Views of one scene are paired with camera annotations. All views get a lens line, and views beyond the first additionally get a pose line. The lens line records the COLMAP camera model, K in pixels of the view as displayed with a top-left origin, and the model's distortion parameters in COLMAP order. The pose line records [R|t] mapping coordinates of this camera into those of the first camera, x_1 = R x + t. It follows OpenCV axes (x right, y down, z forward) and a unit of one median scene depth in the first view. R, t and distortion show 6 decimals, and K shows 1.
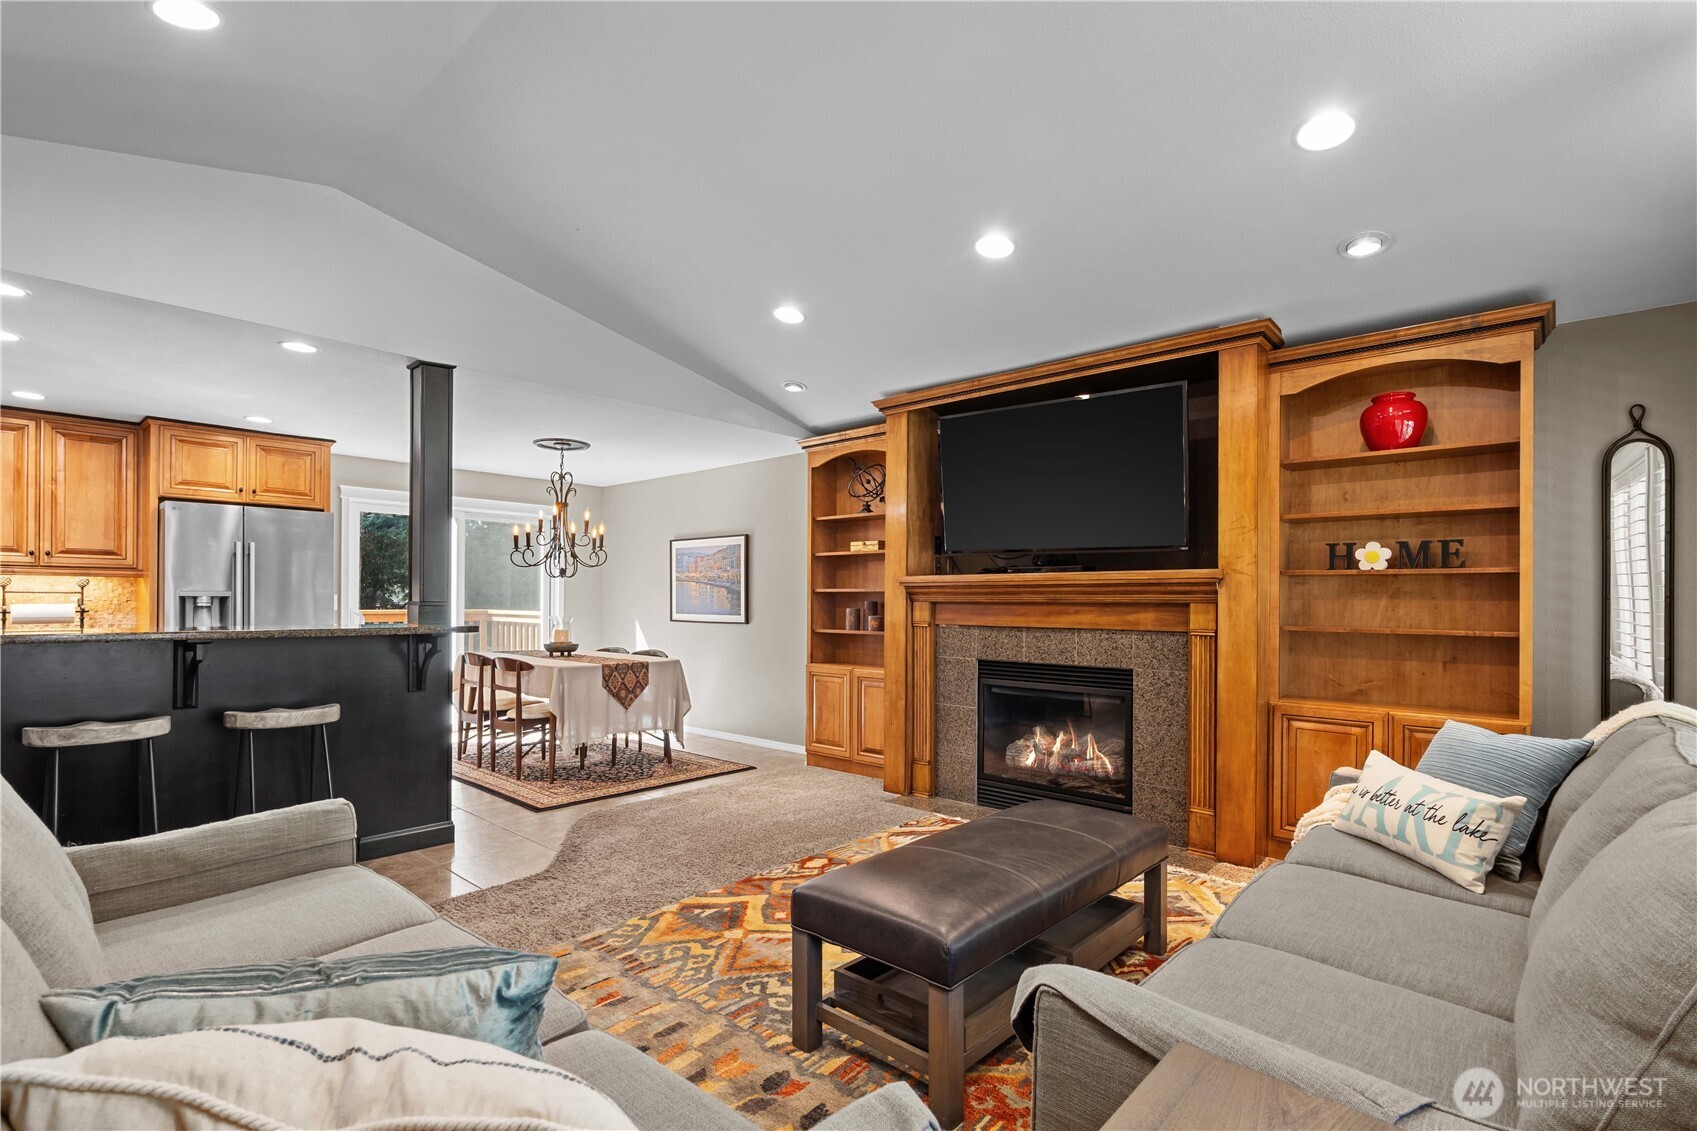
lens RADIAL K [[781.1, 0, 846.0], [0, 781.1, 598.6], [0, 0, 1]] dist [-0.000572, -0.000088]
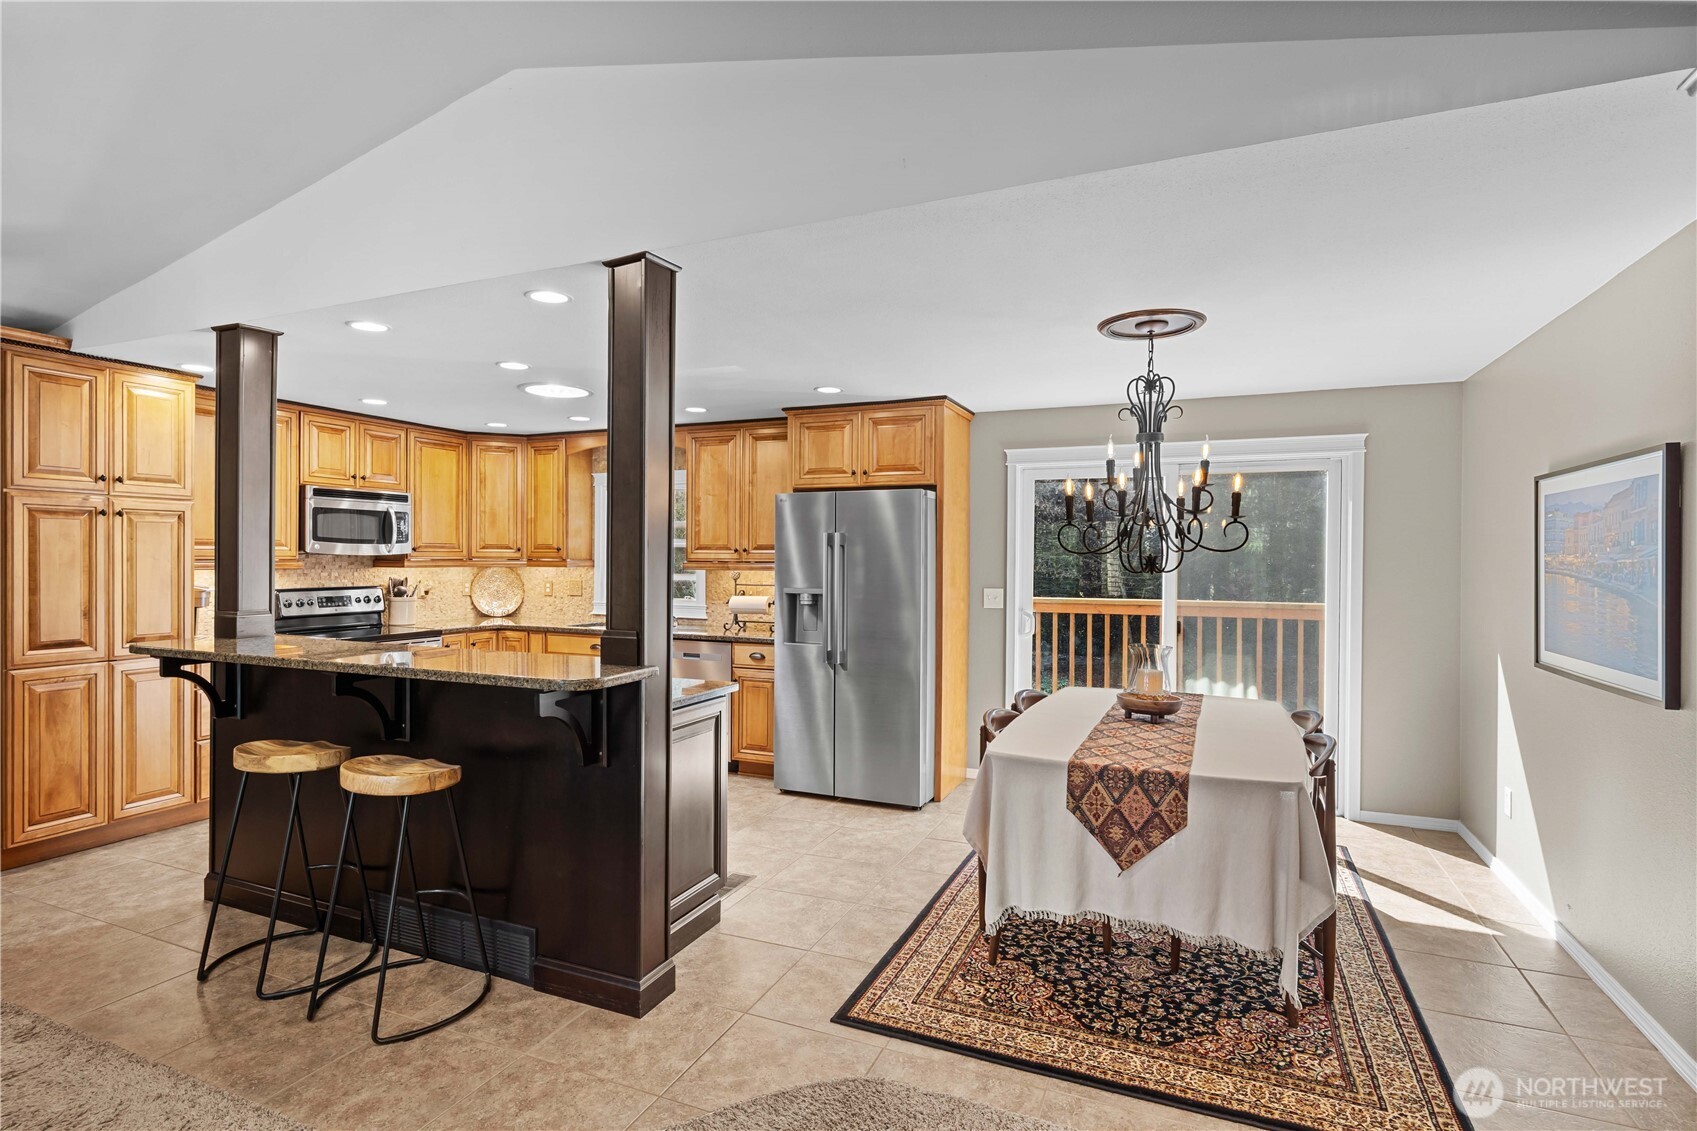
lens RADIAL K [[857.2, 0, 848.5], [0, 857.2, 565.5], [0, 0, 1]] dist [-0.000944, -0.000152]
pose [[0.316245, 0.005003, -0.948664, 0.143077], [-0.003085, 0.999986, 0.004246, -0.038046], [0.948672, 0.001584, 0.316256, 0.682789]]
